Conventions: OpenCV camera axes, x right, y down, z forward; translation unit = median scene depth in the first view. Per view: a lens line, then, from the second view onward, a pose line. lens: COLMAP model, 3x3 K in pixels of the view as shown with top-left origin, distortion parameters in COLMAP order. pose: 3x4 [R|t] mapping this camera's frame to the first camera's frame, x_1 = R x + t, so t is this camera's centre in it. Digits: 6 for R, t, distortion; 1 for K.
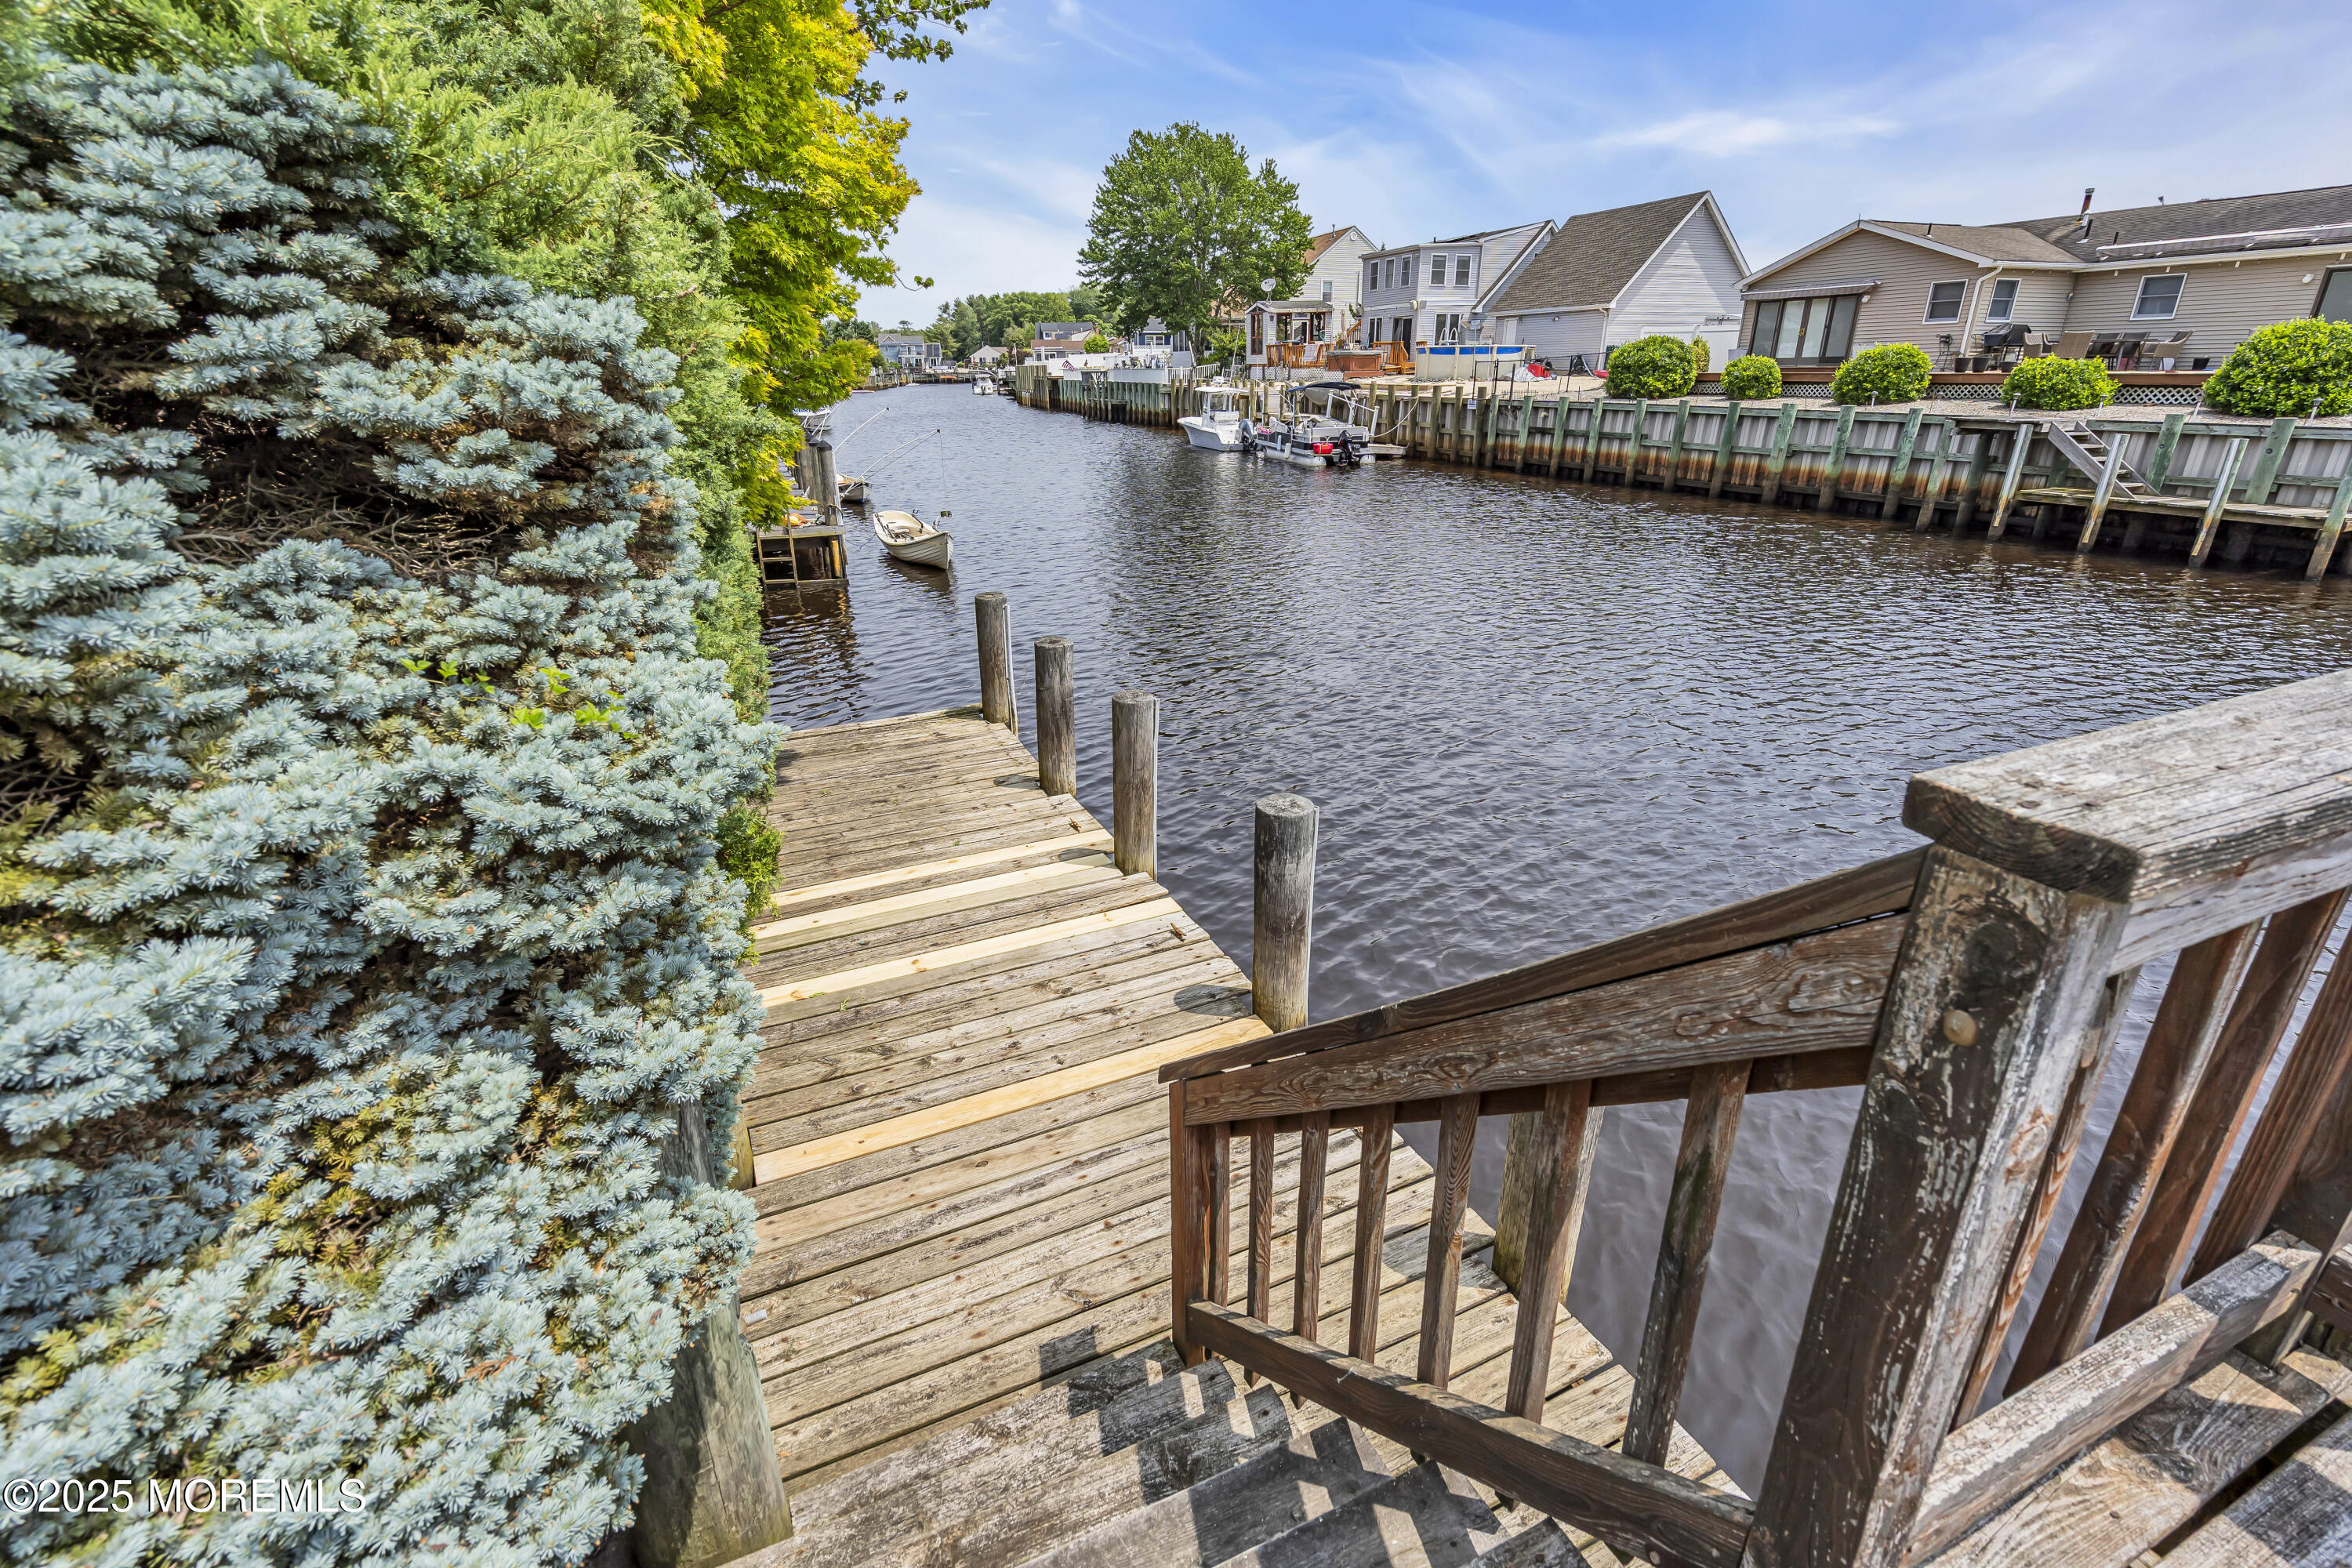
lens RADIAL K [[1066.6, 0, 1176.5], [0, 1066.6, 796.7], [0, 0, 1]] dist [-0.000038, -0.000081]
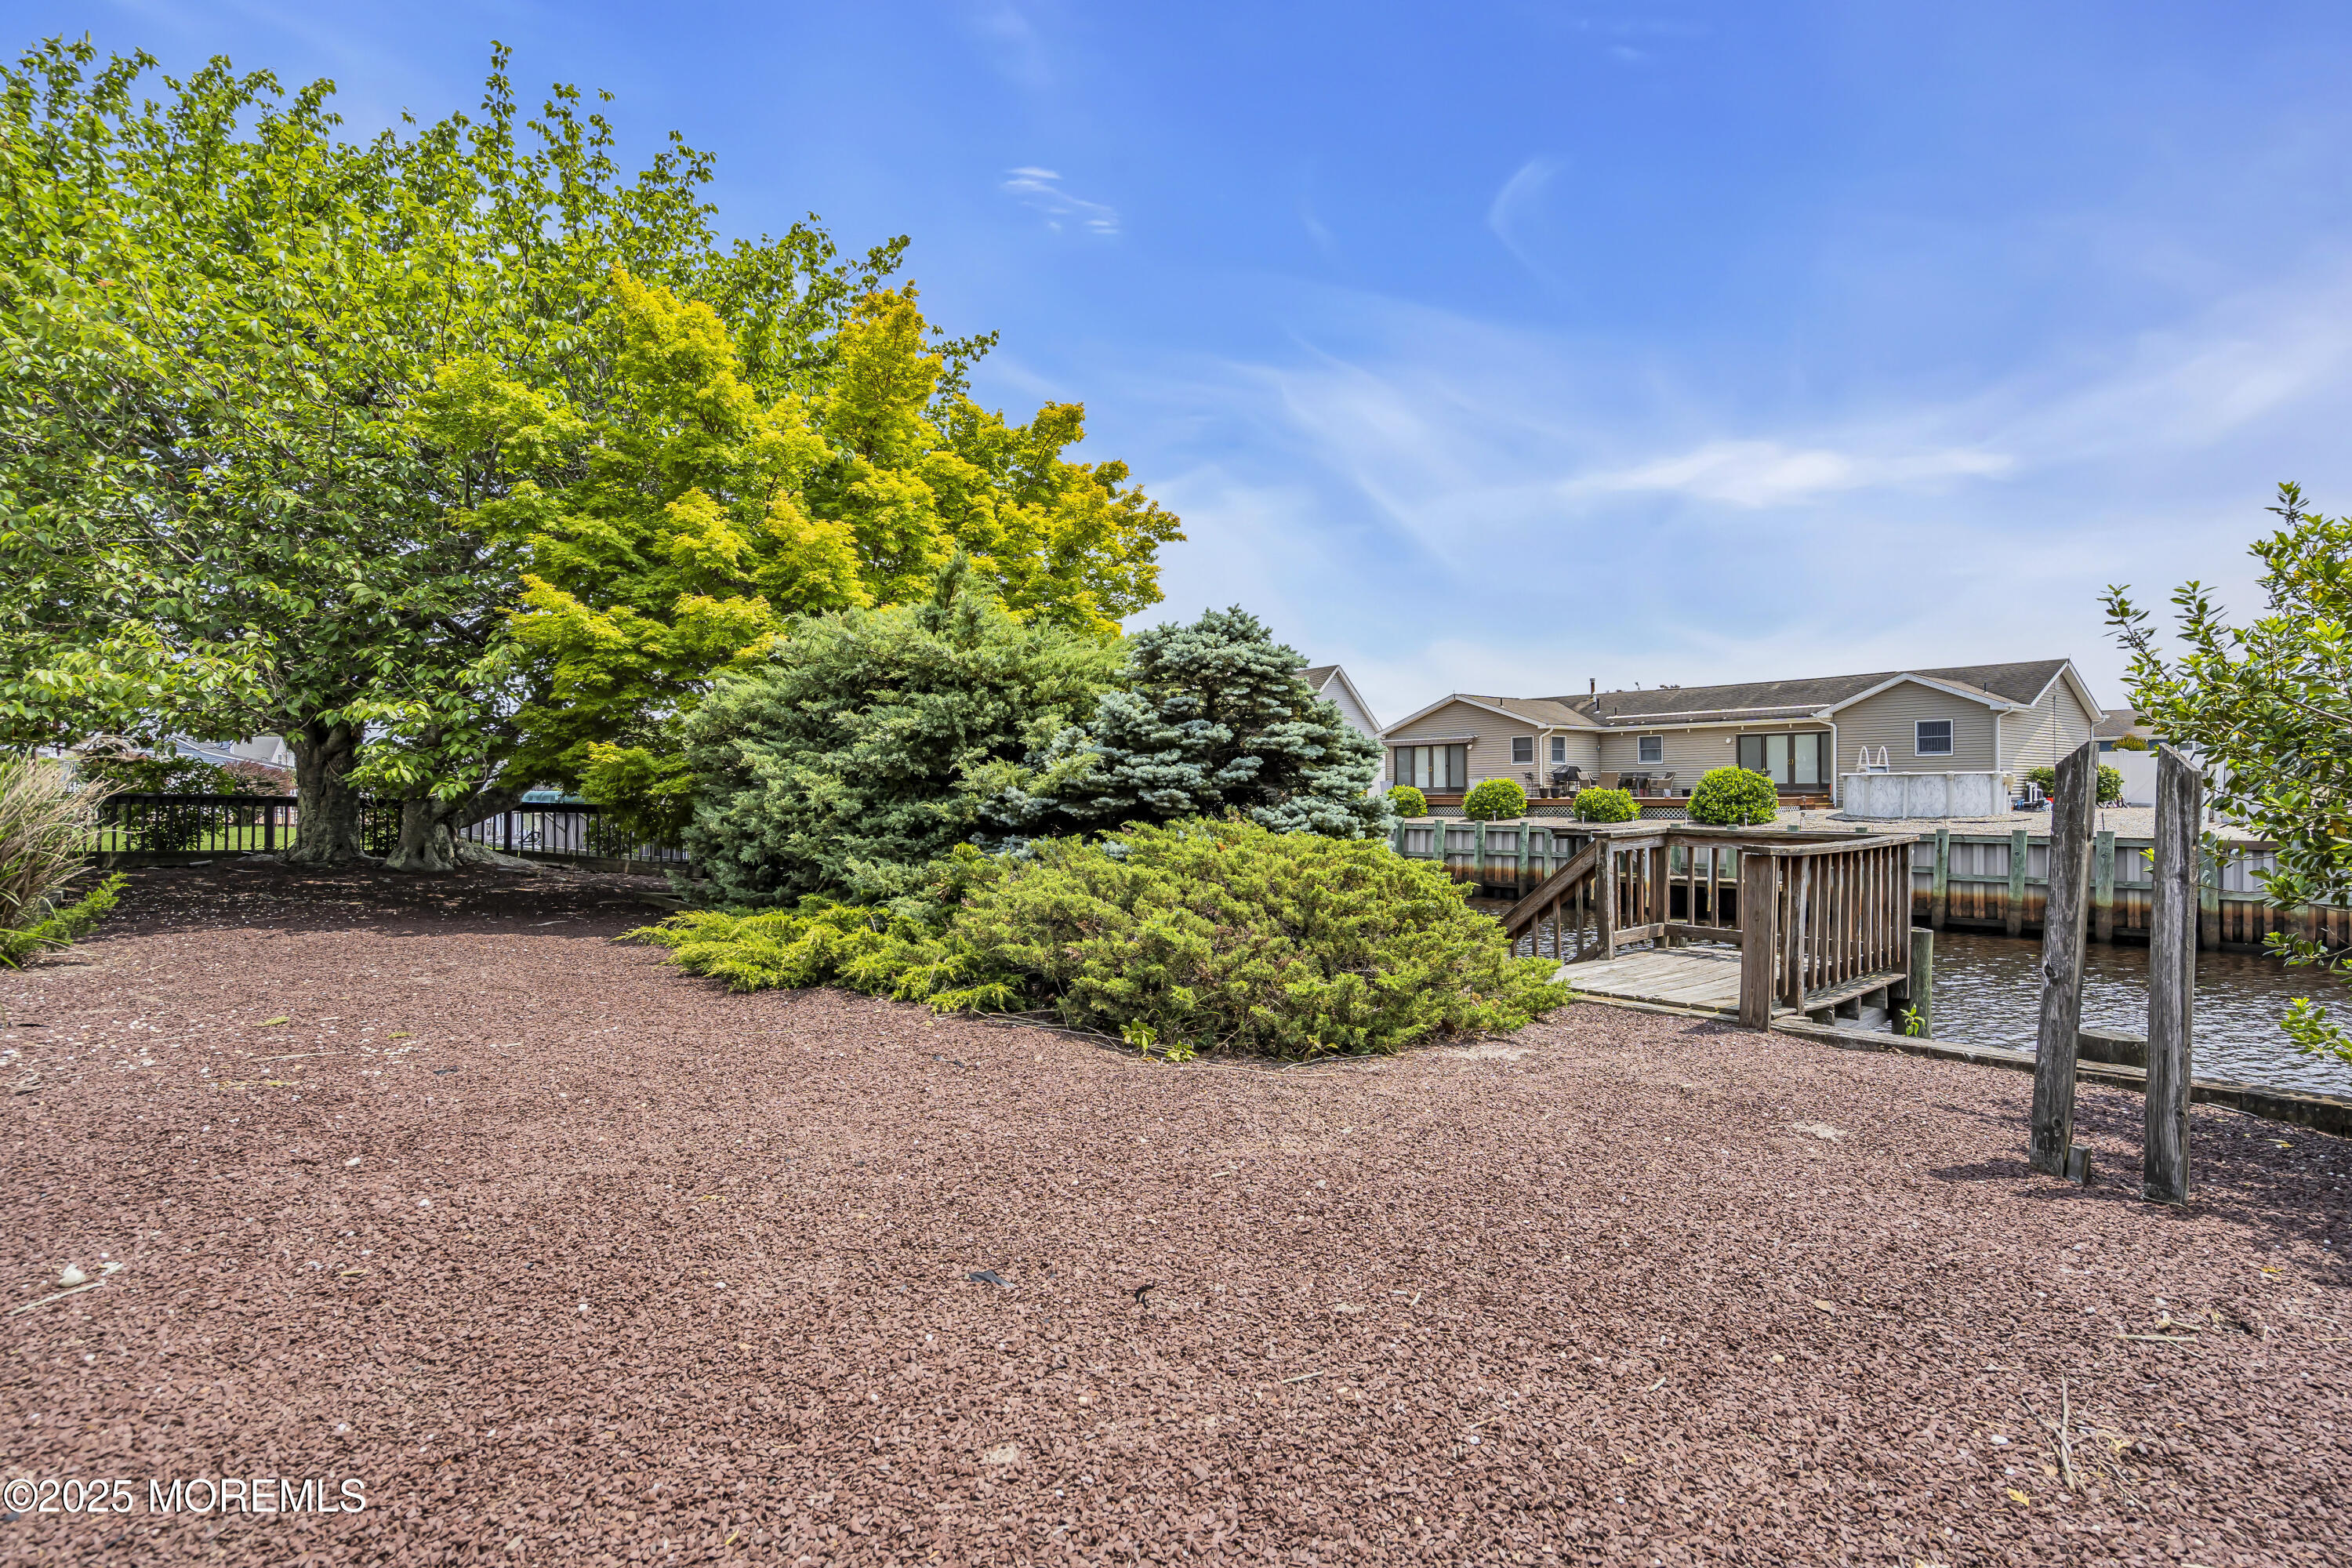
lens RADIAL K [[1135.0, 0, 1213.0], [0, 1135.0, 801.8], [0, 0, 1]] dist [0.002585, 0.000698]
pose [[0.948317, 0.000001, 0.317325, -0.089160], [0.116439, 0.930244, -0.347977, 0.043790], [-0.295190, 0.366941, 0.882166, -0.108406]]
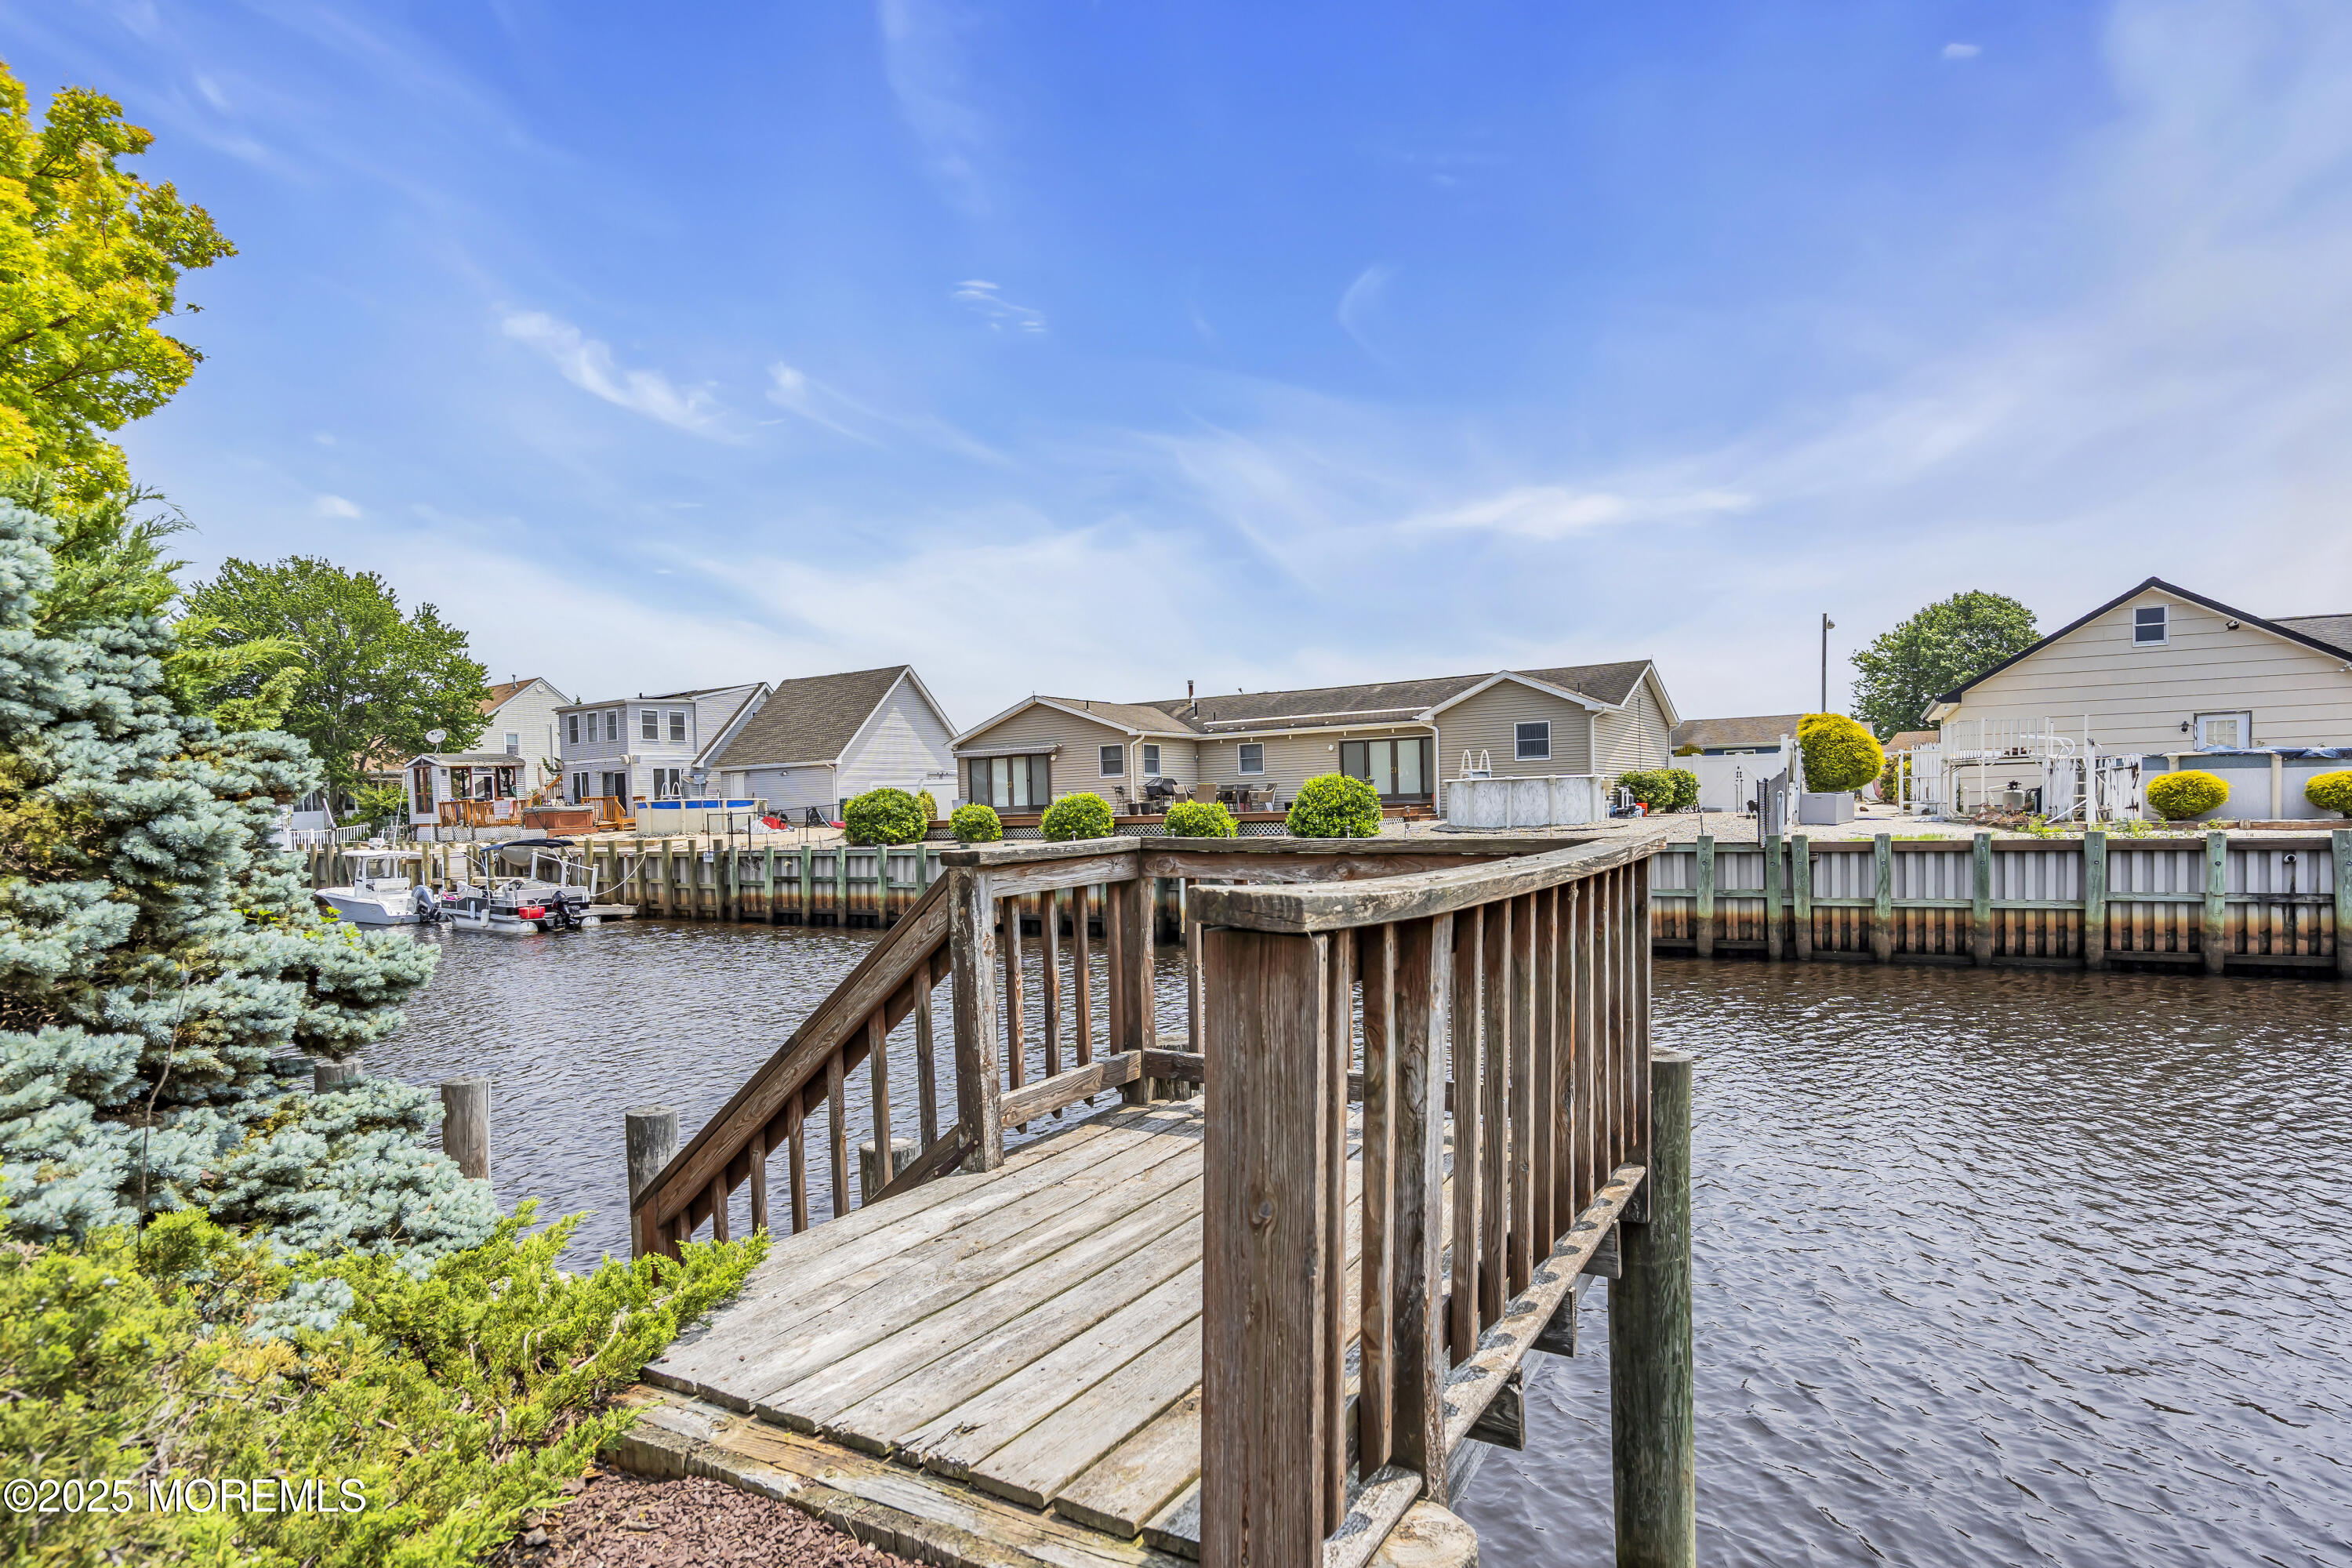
lens RADIAL K [[1245.9, 0, 1169.2], [0, 1245.9, 843.2], [0, 0, 1]] dist [-0.000878, 0.000003]
pose [[0.817039, -0.028316, 0.575887, -0.017755], [0.232855, 0.929924, -0.284639, 0.020855], [-0.527472, 0.366660, 0.766377, -0.042148]]
